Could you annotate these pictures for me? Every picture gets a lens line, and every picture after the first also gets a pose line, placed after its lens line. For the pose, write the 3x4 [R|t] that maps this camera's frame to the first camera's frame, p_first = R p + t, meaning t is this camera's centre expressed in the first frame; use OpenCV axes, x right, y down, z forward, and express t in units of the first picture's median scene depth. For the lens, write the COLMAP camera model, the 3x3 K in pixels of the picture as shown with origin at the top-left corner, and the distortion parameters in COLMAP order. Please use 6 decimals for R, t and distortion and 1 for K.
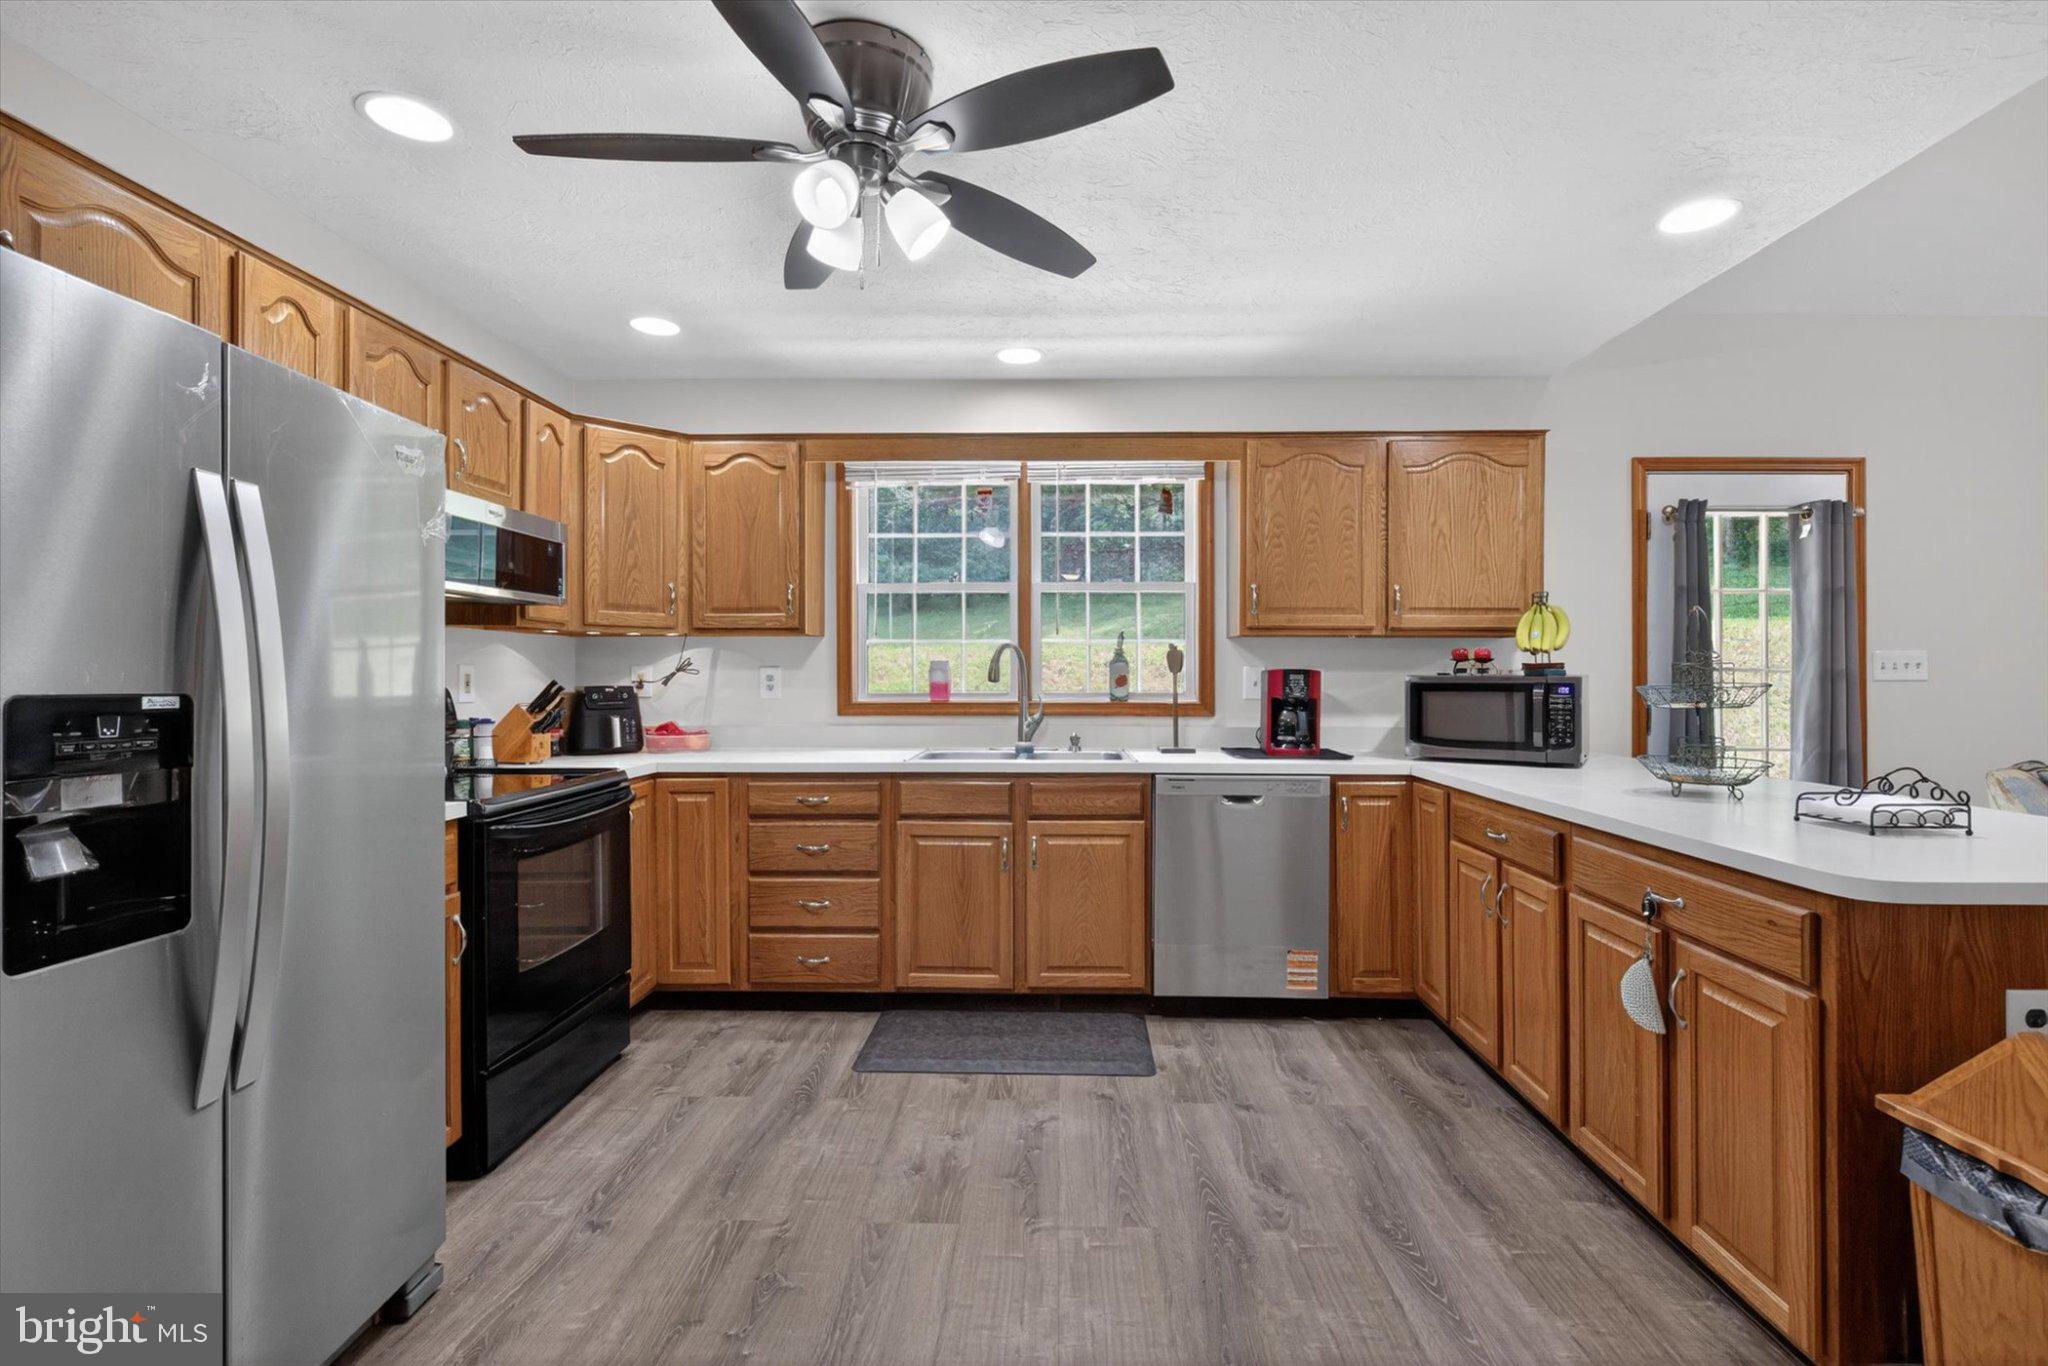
lens RADIAL K [[943.9, 0, 1038.6], [0, 943.9, 679.2], [0, 0, 1]] dist [0.001514, -0.000718]
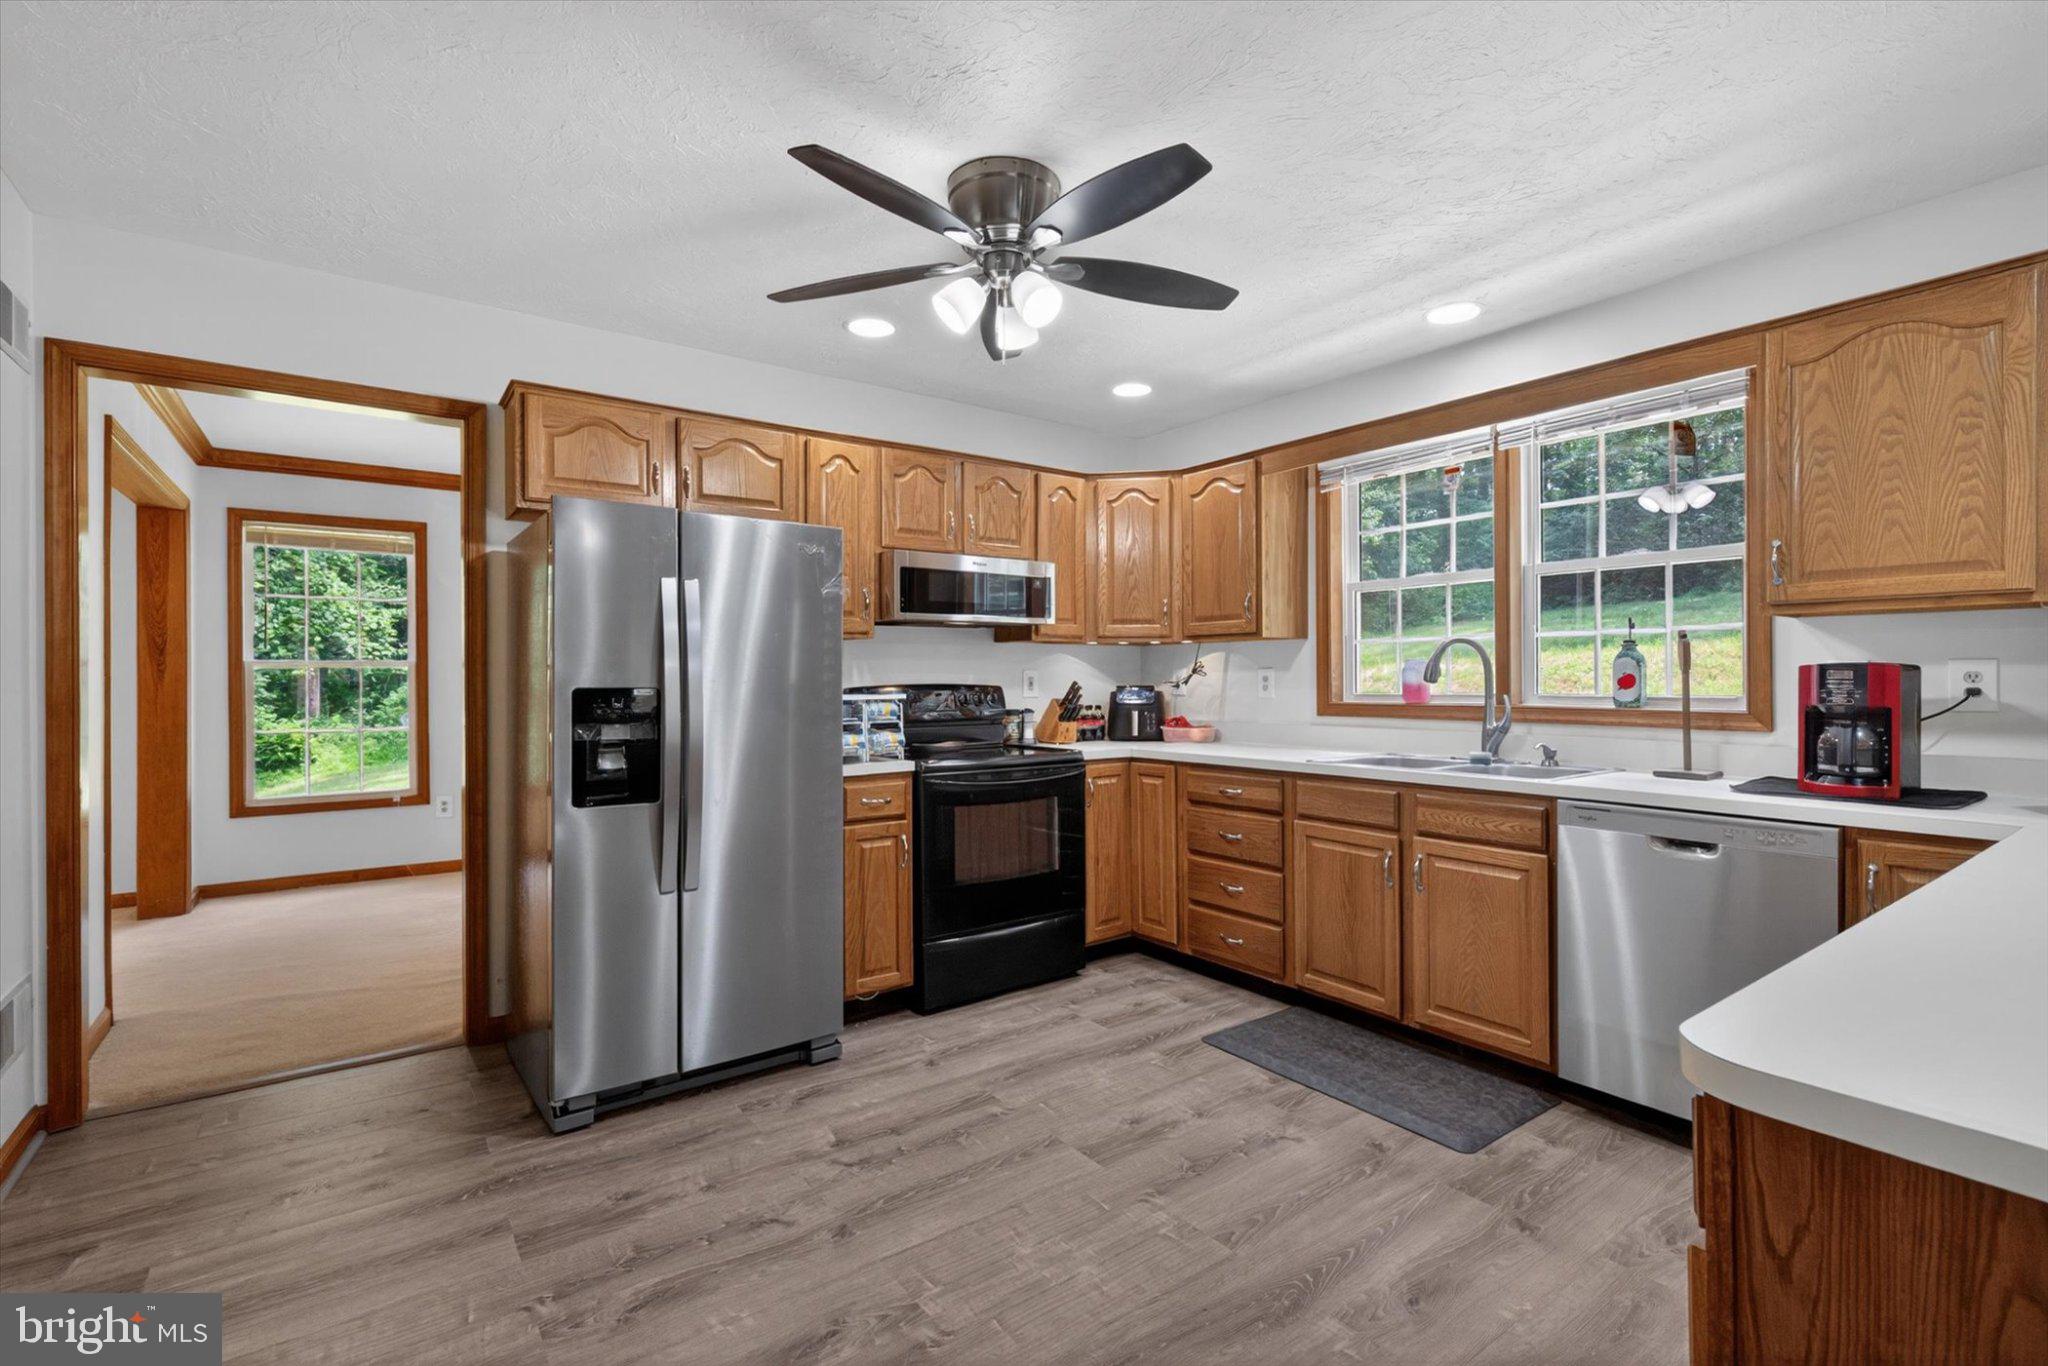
lens RADIAL K [[943.9, 0, 1037.8], [0, 943.9, 677.6], [0, 0, 1]] dist [0.001514, -0.000718]
pose [[0.605946, -0.003914, -0.795496, 0.488891], [0.001605, 0.999992, -0.003698, 0.001180], [0.795504, 0.000964, 0.605947, 0.168030]]
